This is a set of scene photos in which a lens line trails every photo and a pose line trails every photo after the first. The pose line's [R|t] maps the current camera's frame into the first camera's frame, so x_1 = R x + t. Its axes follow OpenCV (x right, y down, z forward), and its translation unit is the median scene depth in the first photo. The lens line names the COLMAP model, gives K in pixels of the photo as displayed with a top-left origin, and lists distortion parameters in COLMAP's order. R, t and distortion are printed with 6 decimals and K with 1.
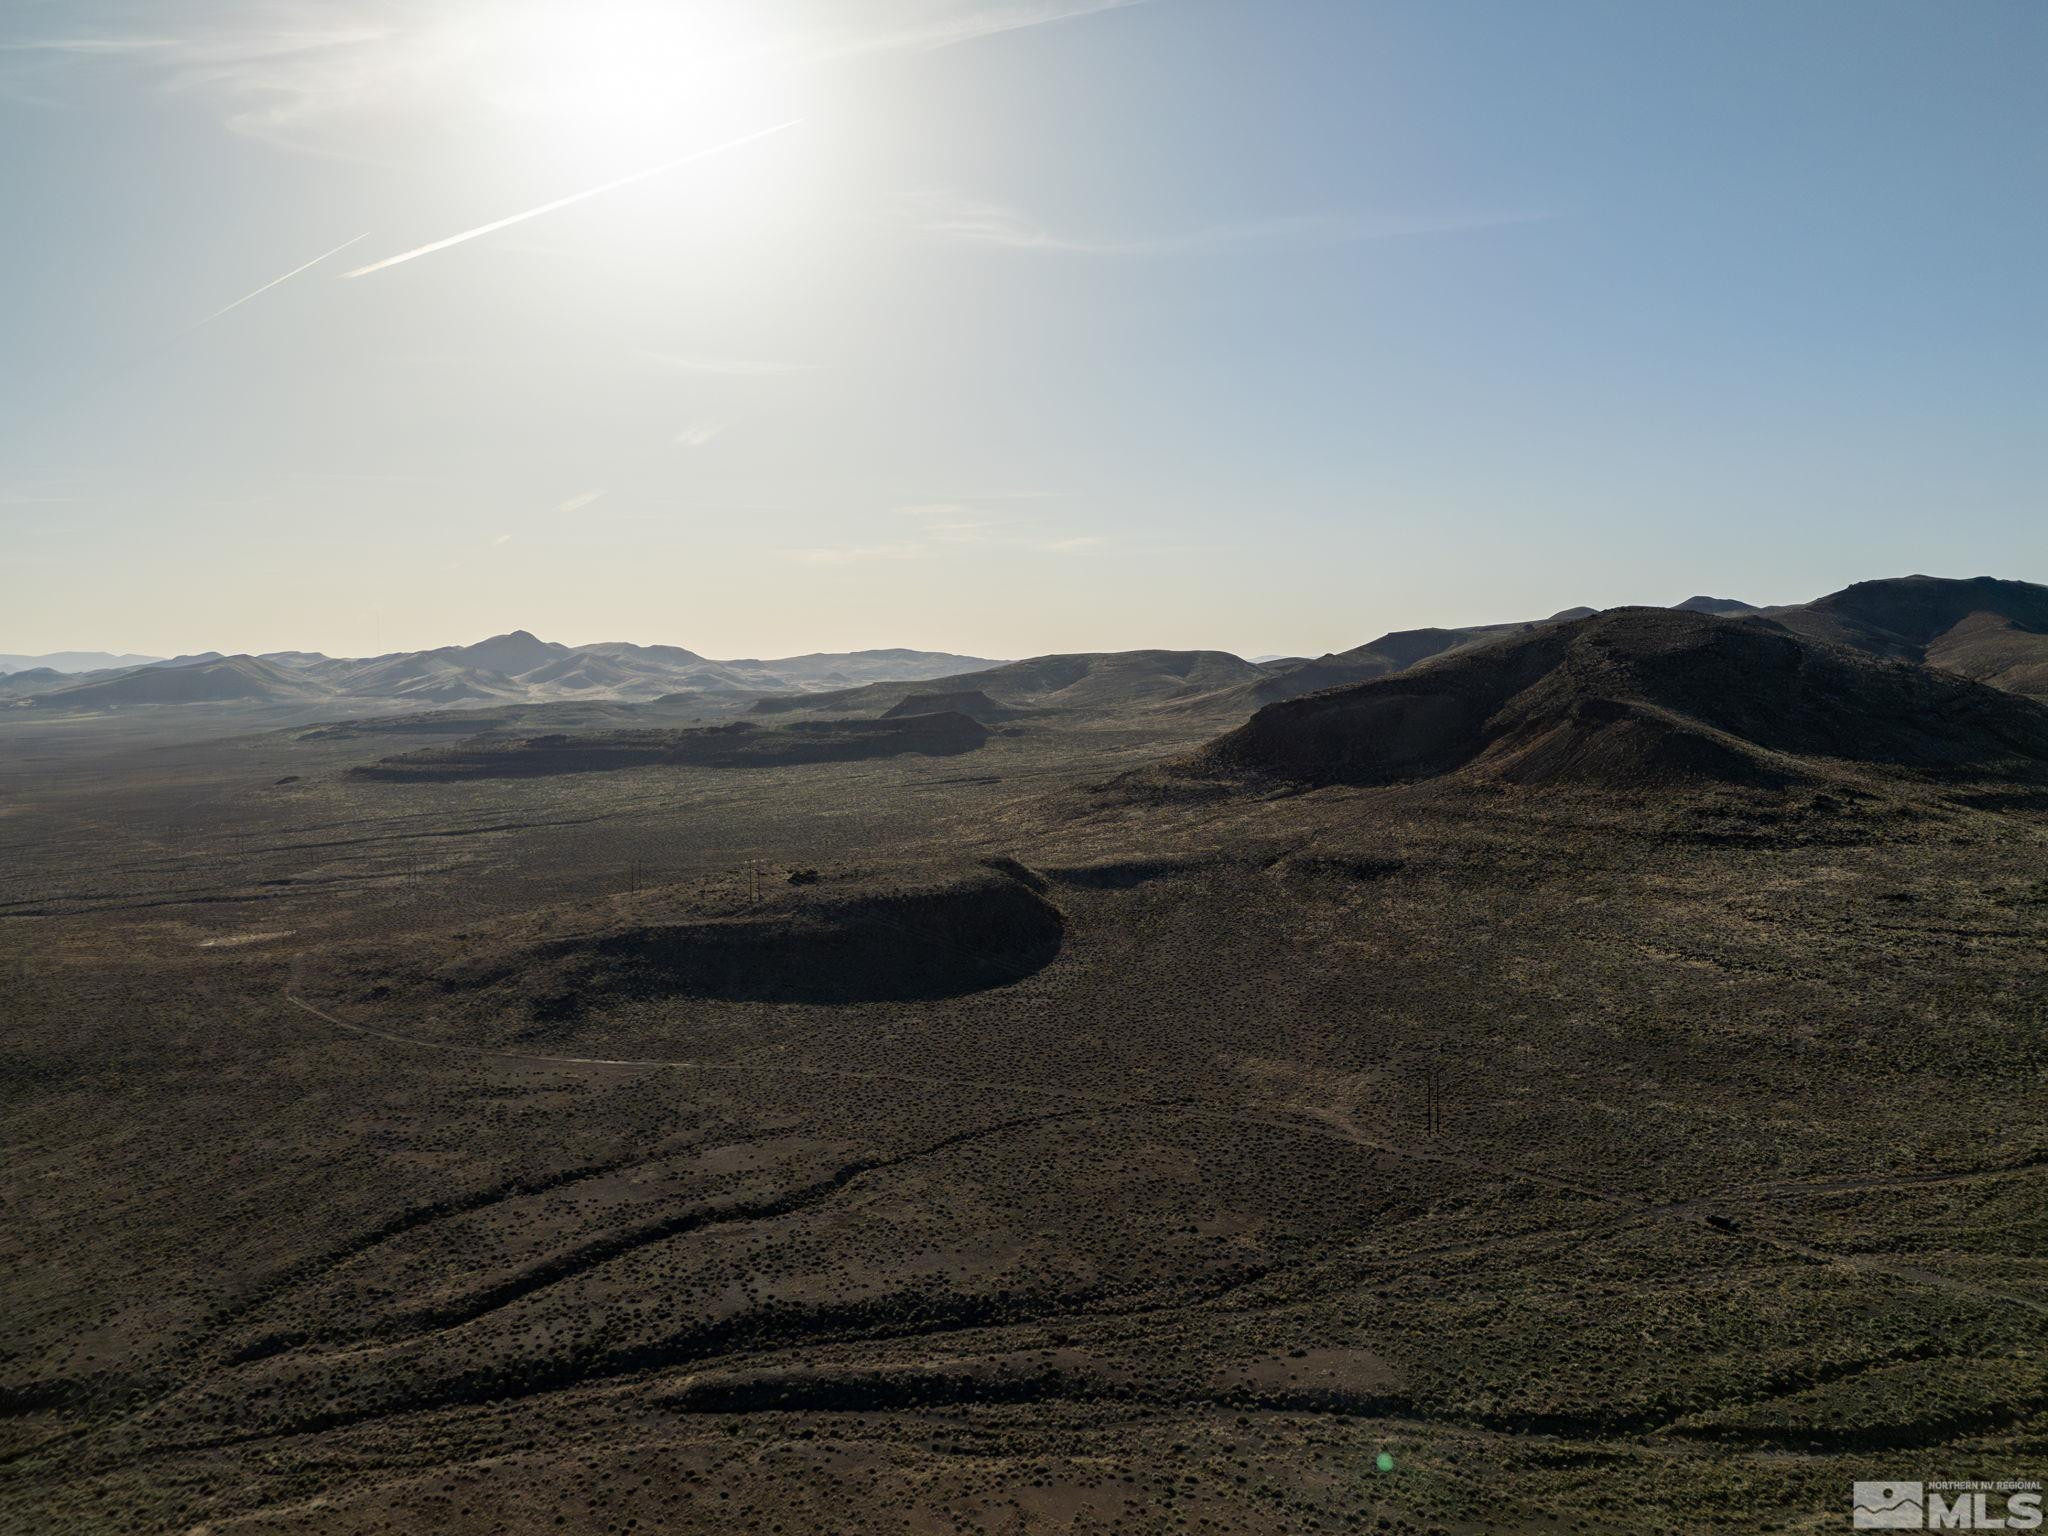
lens RADIAL K [[1503.8, 0, 1029.3], [0, 1503.8, 787.1], [0, 0, 1]] dist [0.084598, -0.078297]
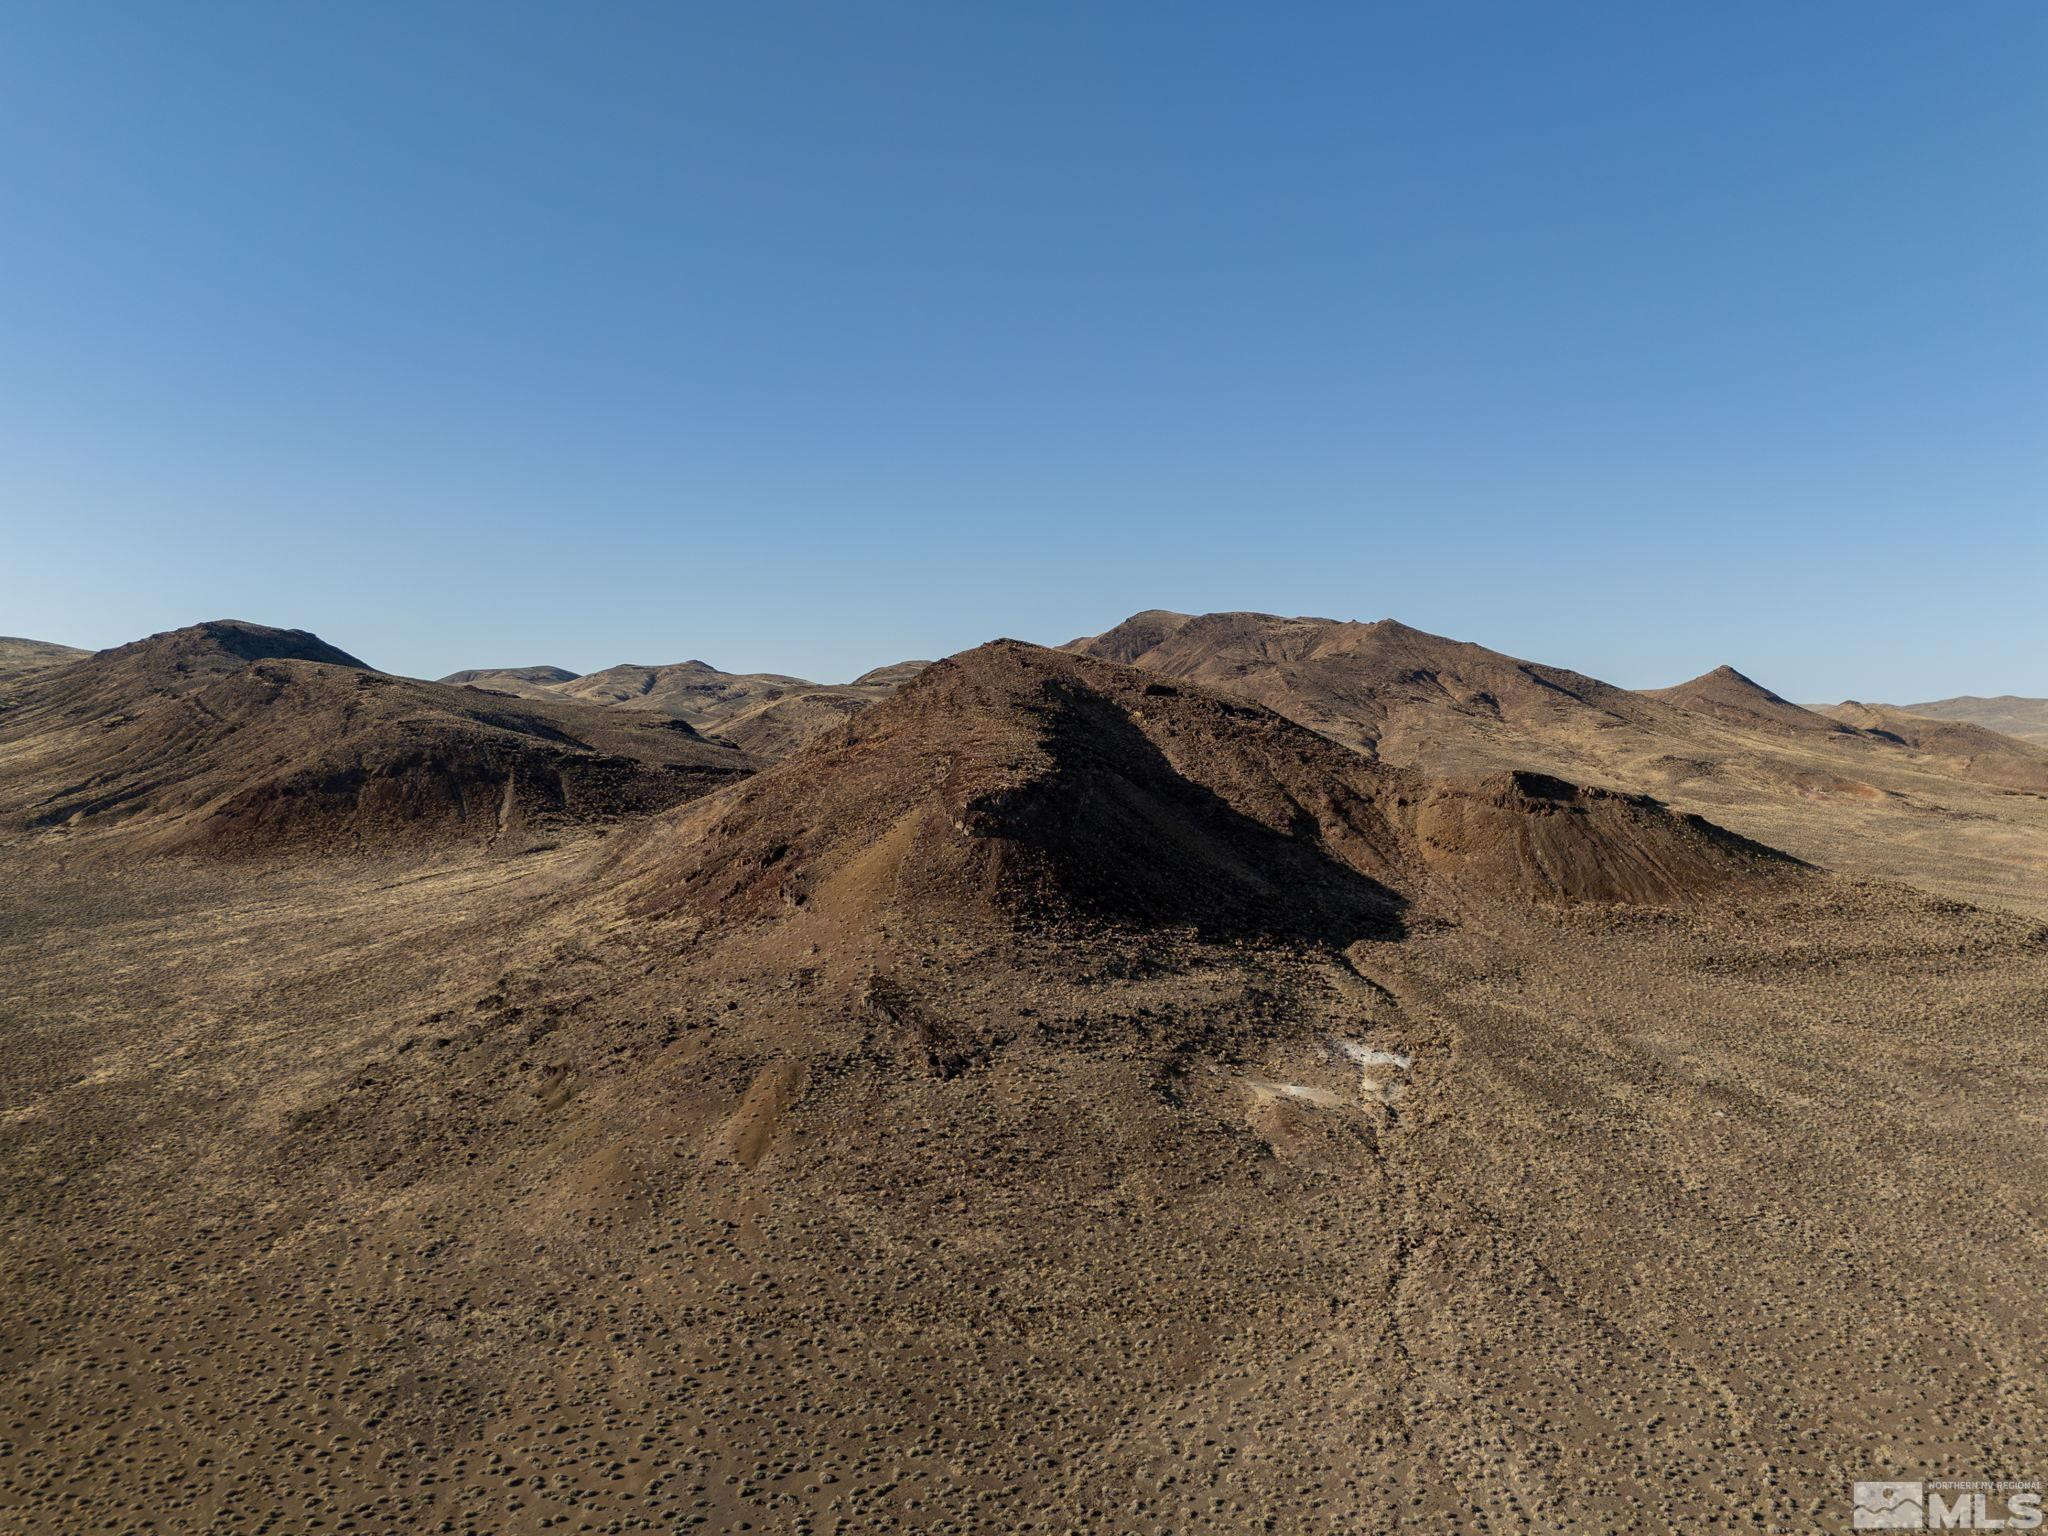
lens RADIAL K [[1503.8, 0, 1030.0], [0, 1503.8, 772.9], [0, 0, 1]] dist [0.084598, -0.078297]
pose [[0.144072, -0.011080, 0.989505, -0.048952], [0.070542, 0.997508, 0.000898, -0.010510], [-0.987050, 0.069672, 0.144494, 0.160414]]
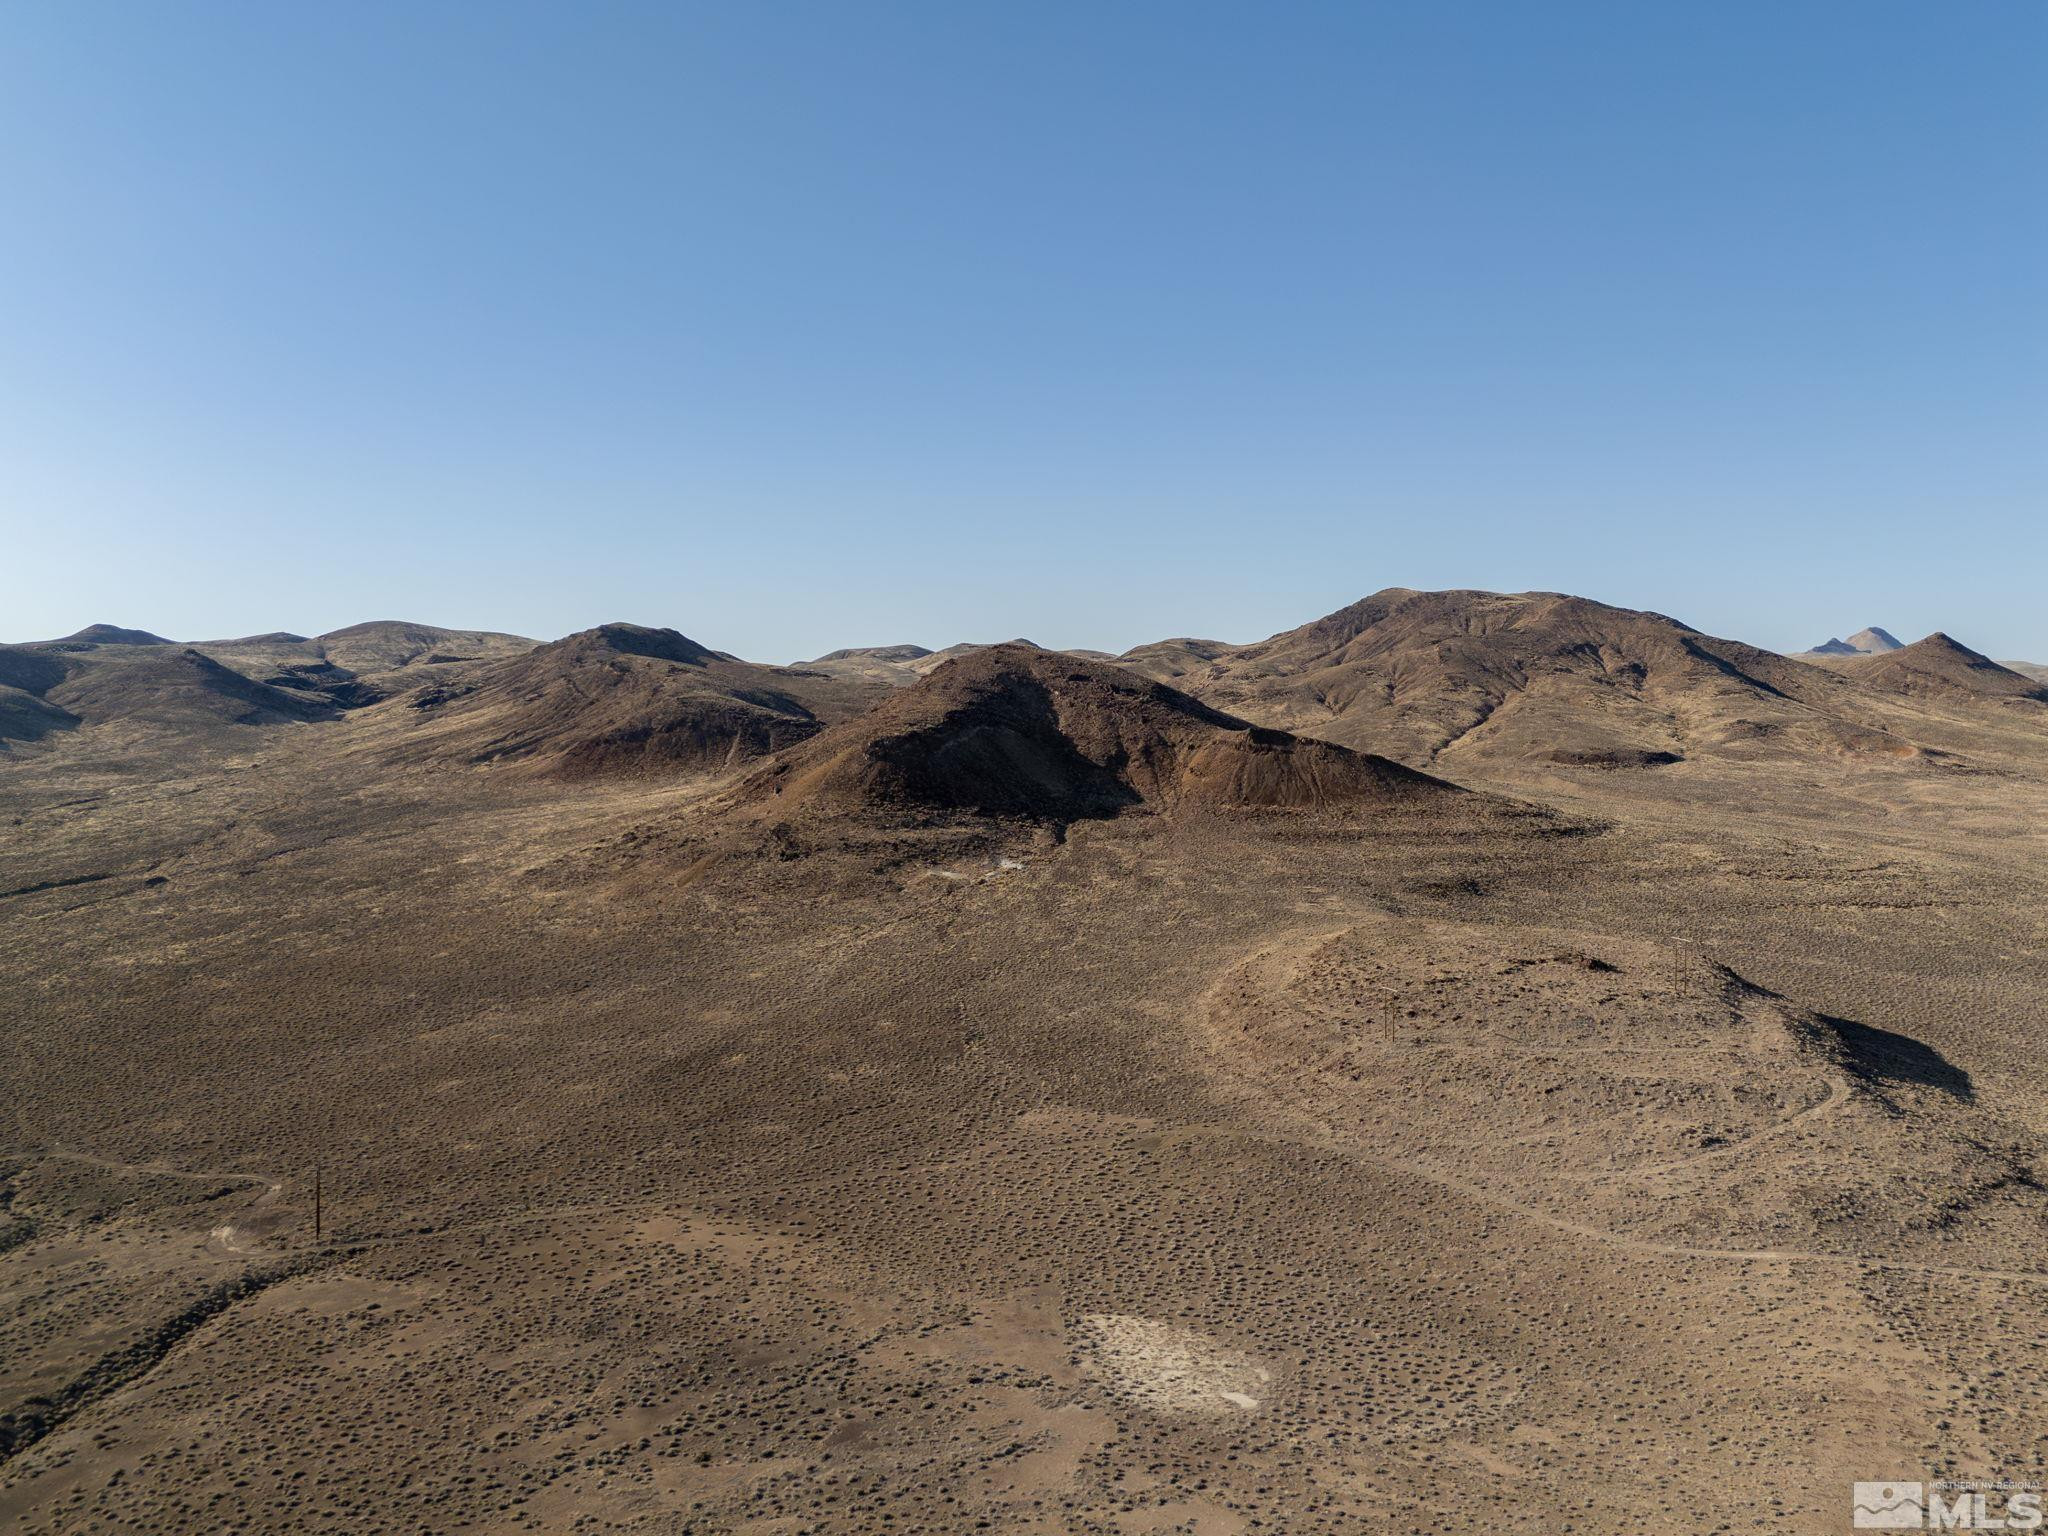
lens RADIAL K [[1503.8, 0, 1033.4], [0, 1503.8, 757.8], [0, 0, 1]] dist [0.084598, -0.078297]
pose [[0.391915, -0.021425, 0.919752, -0.101777], [0.065752, 0.997825, -0.004774, -0.005929], [-0.917649, 0.062347, 0.392472, 0.102747]]
